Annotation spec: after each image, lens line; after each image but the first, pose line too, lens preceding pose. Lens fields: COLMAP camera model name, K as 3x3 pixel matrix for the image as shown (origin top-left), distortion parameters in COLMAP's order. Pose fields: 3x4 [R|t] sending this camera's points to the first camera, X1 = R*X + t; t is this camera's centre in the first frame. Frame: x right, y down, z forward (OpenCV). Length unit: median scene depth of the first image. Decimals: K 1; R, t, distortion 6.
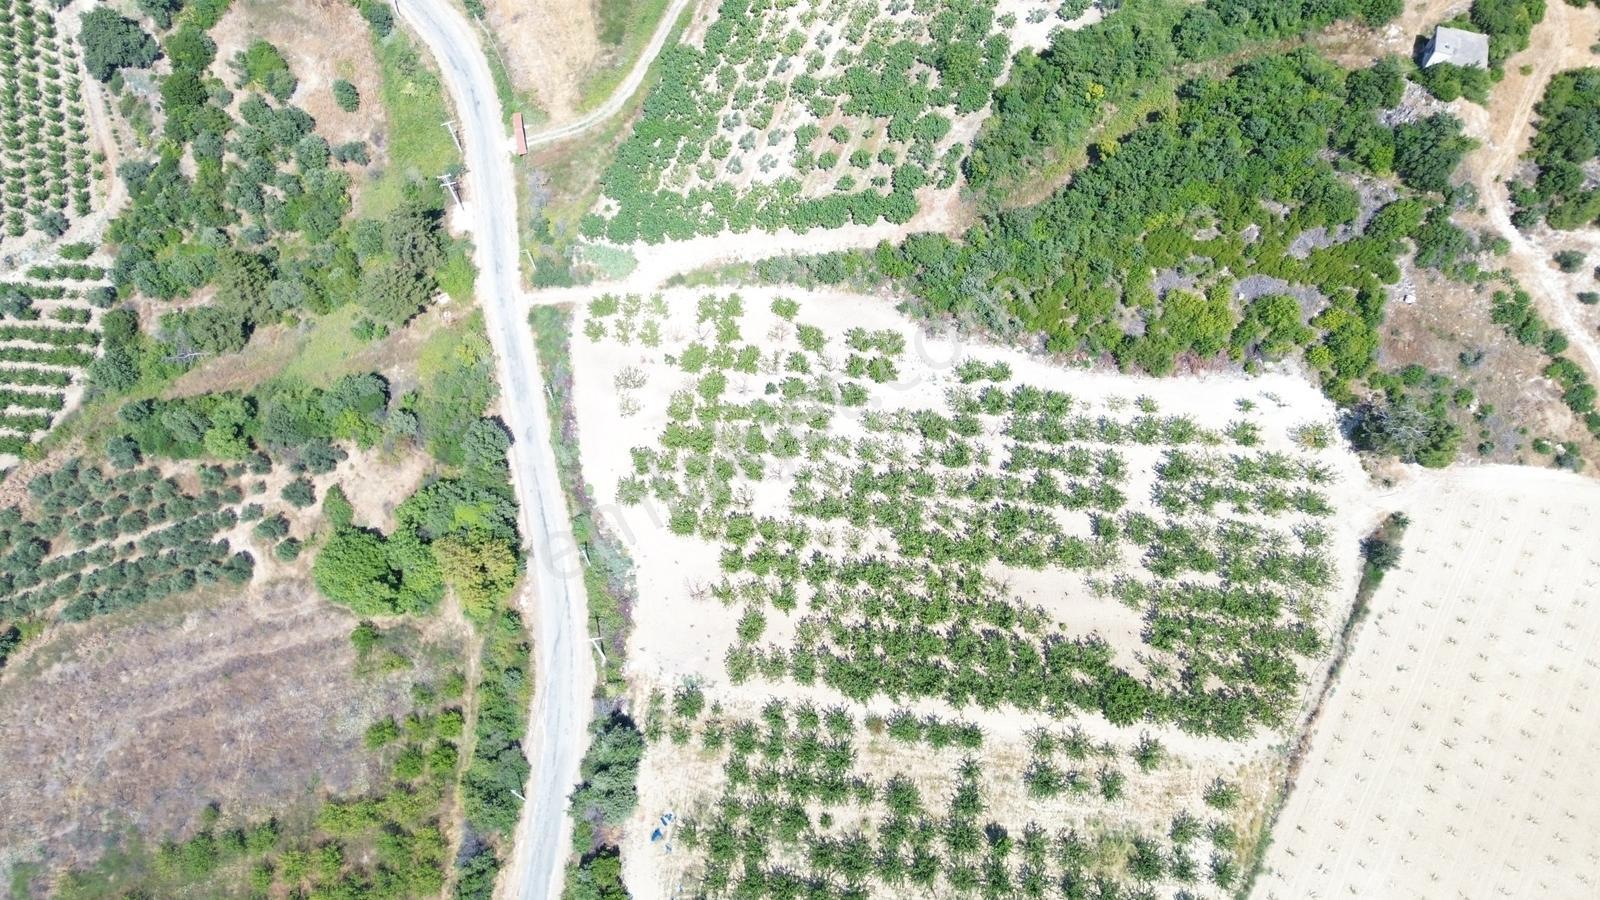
lens RADIAL K [[1138.3, 0, 796.4], [0, 1138.3, 450.8], [0, 0, 1]] dist [0.063866, -0.062488]
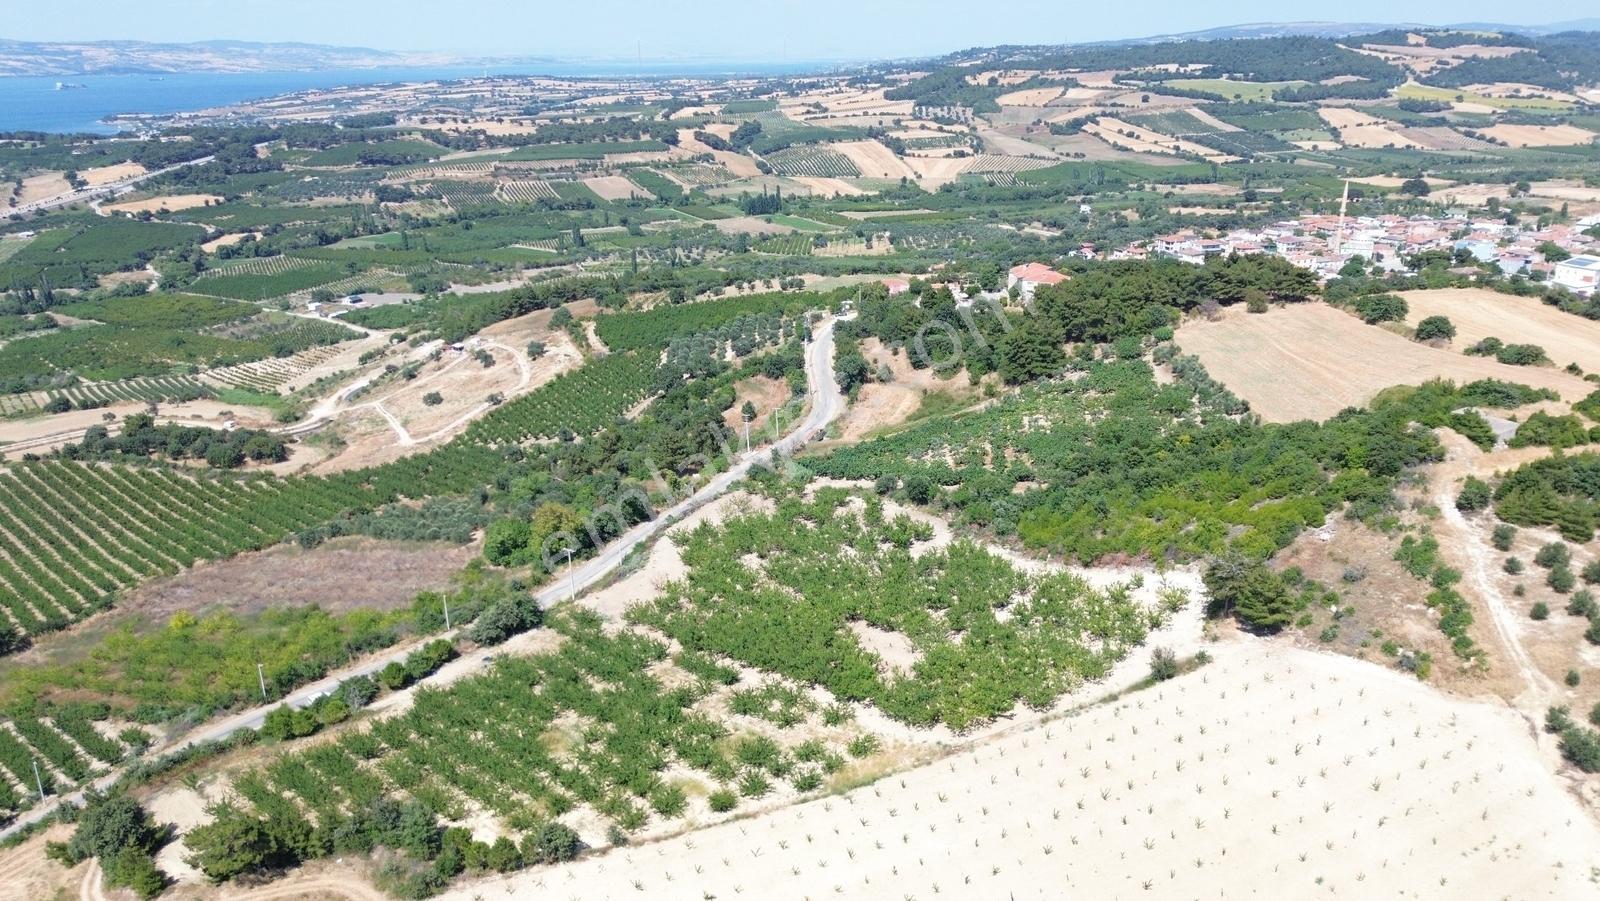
lens RADIAL K [[1138.3, 0, 796.4], [0, 1138.3, 451.3], [0, 0, 1]] dist [0.063866, -0.062488]
pose [[0.767484, 0.212271, -0.604905, 0.747232], [-0.574069, 0.647548, -0.501125, 0.570457], [0.285331, 0.731862, 0.618841, 0.188410]]
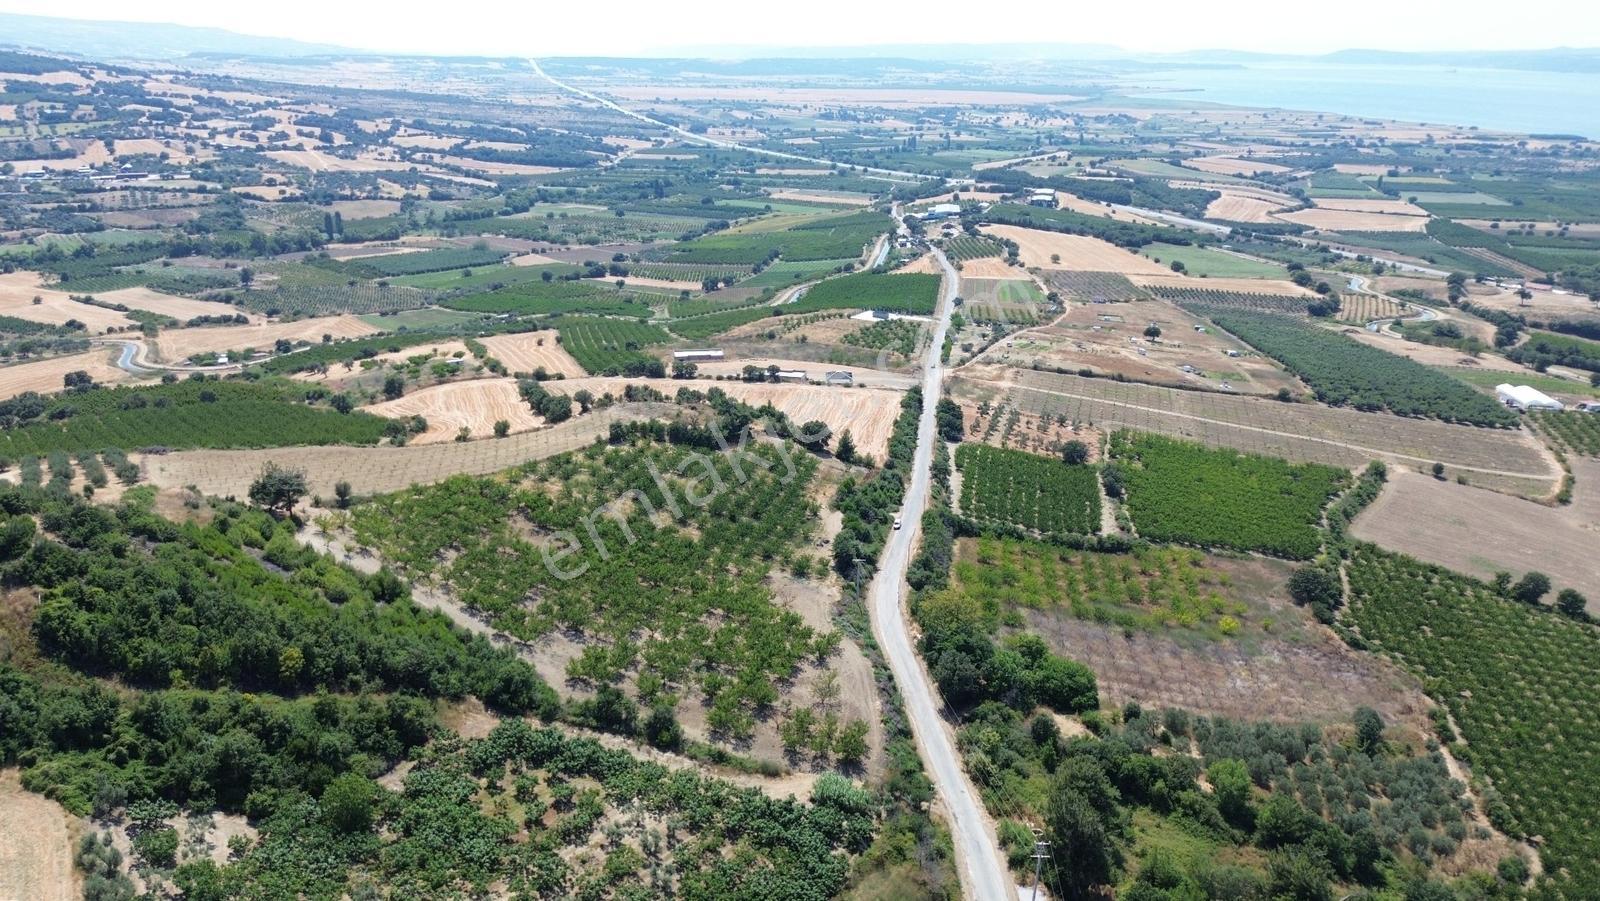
lens RADIAL K [[1122.1, 0, 797.3], [0, 1122.1, 458.6], [0, 0, 1]] dist [0.061852, -0.065570]
pose [[-0.990482, -0.045903, 0.129764, -0.272447], [0.124198, 0.108353, 0.986324, -1.245011], [-0.059336, 0.993052, -0.101621, 0.986614]]
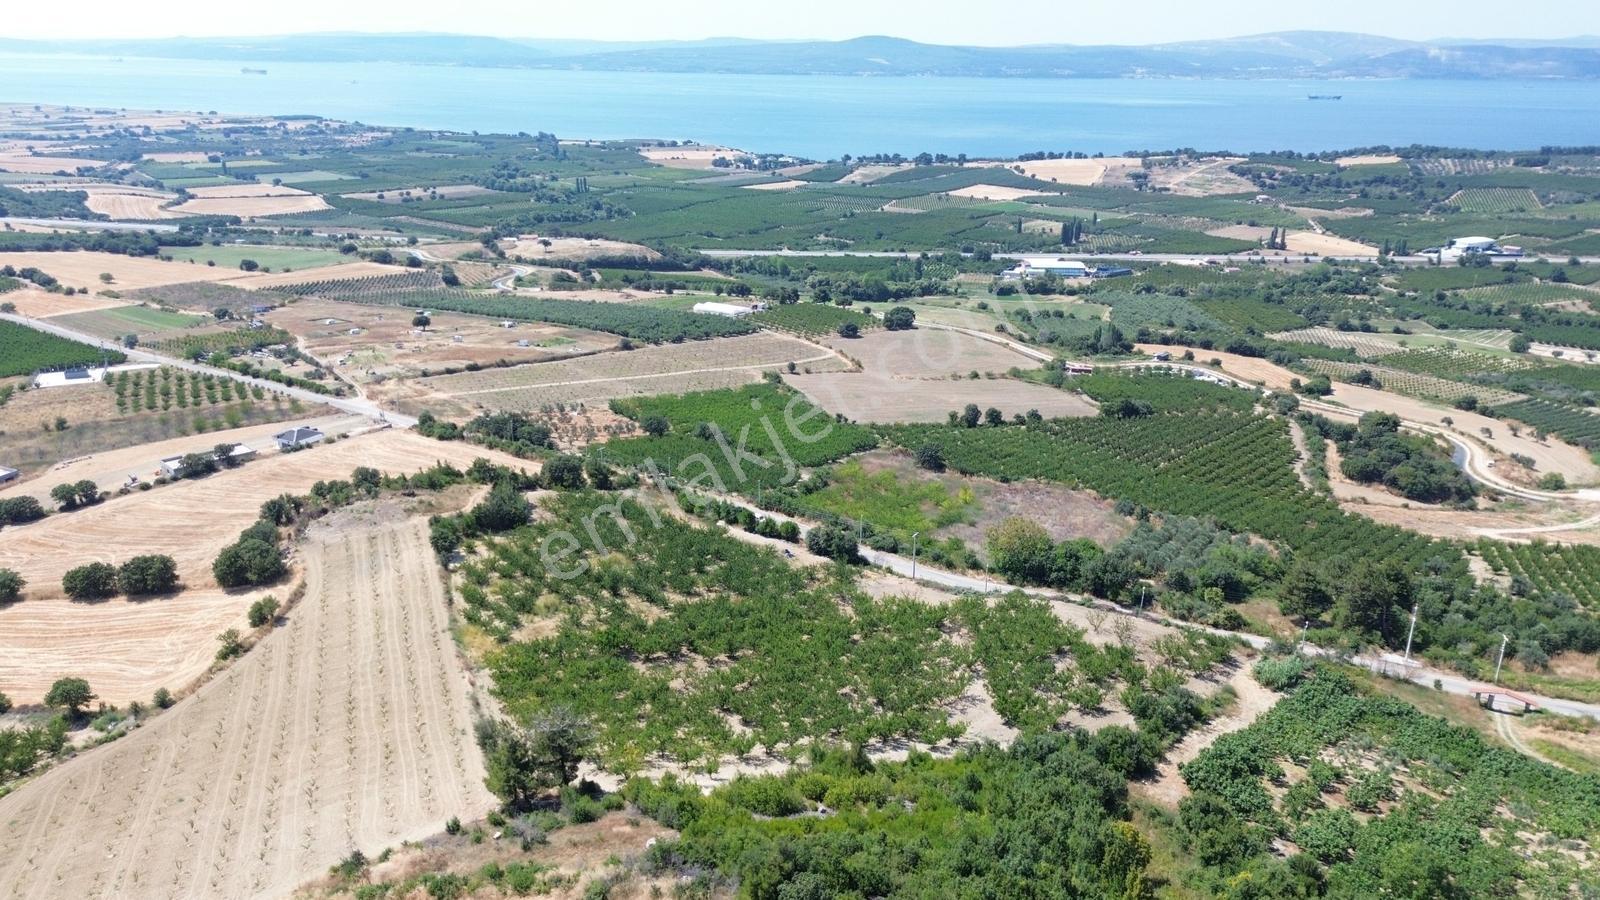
lens RADIAL K [[1127.6, 0, 797.0], [0, 1127.6, 457.8], [0, 0, 1]] dist [0.061275, -0.060485]
pose [[-0.622160, 0.266895, -0.735992, 0.879641], [-0.705926, 0.215228, 0.674793, -0.667515], [0.338505, 0.939385, 0.054502, 0.758914]]
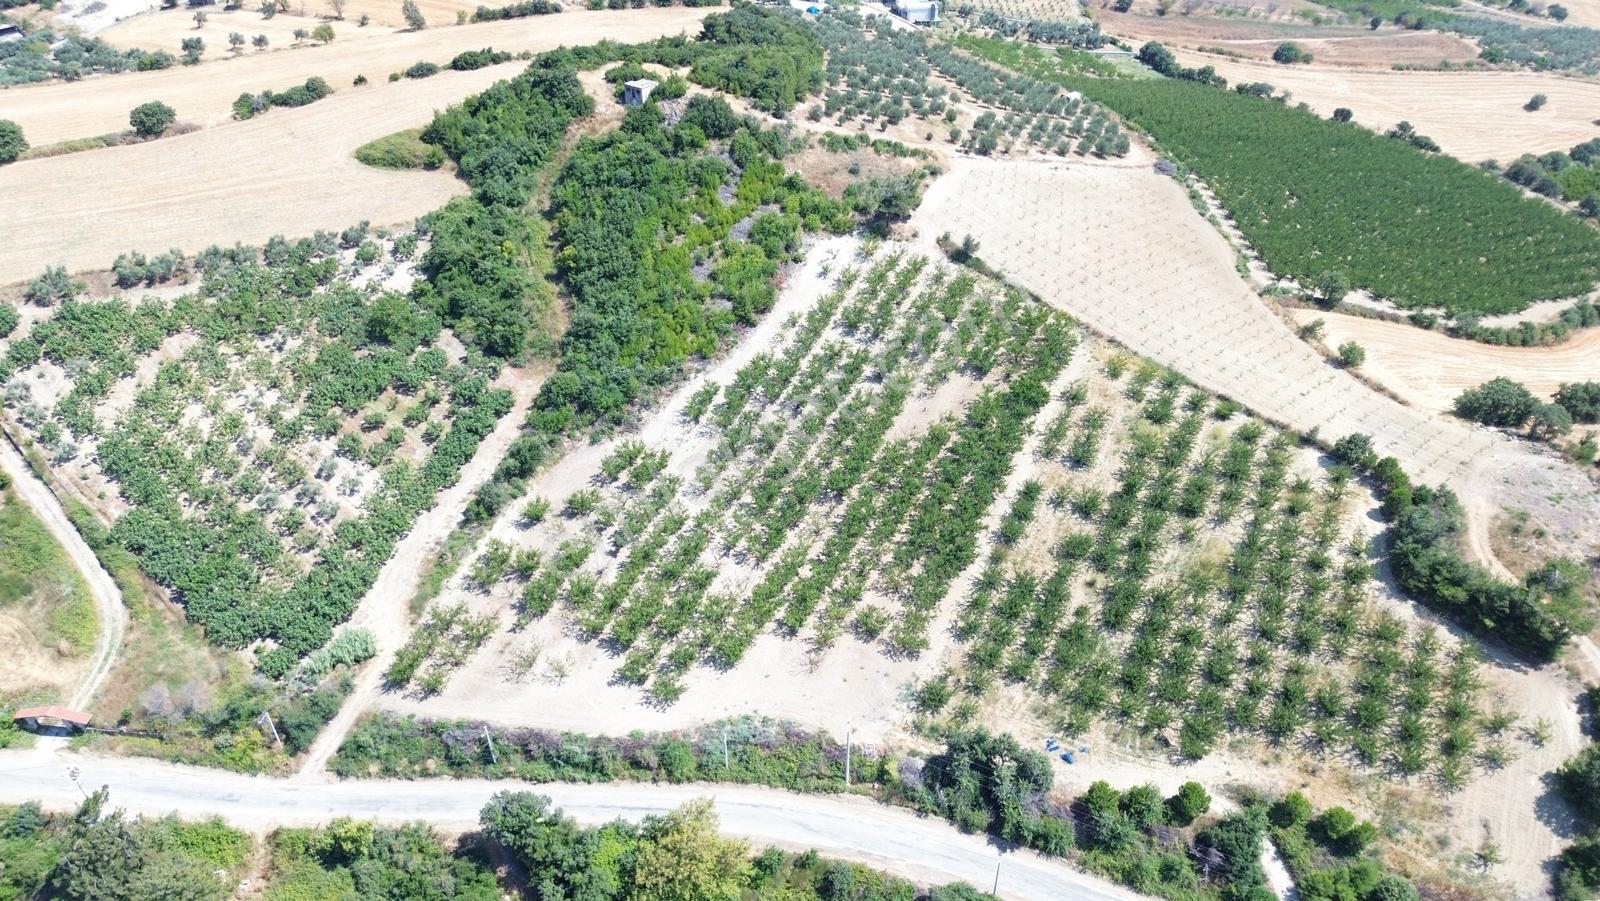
lens RADIAL K [[1127.6, 0, 797.0], [0, 1127.6, 458.3], [0, 0, 1]] dist [0.061275, -0.060485]
pose [[0.311022, -0.550509, 0.774729, -0.699642], [0.855229, 0.517670, 0.024508, 0.011007], [-0.414546, 0.654948, 0.631818, 0.352455]]
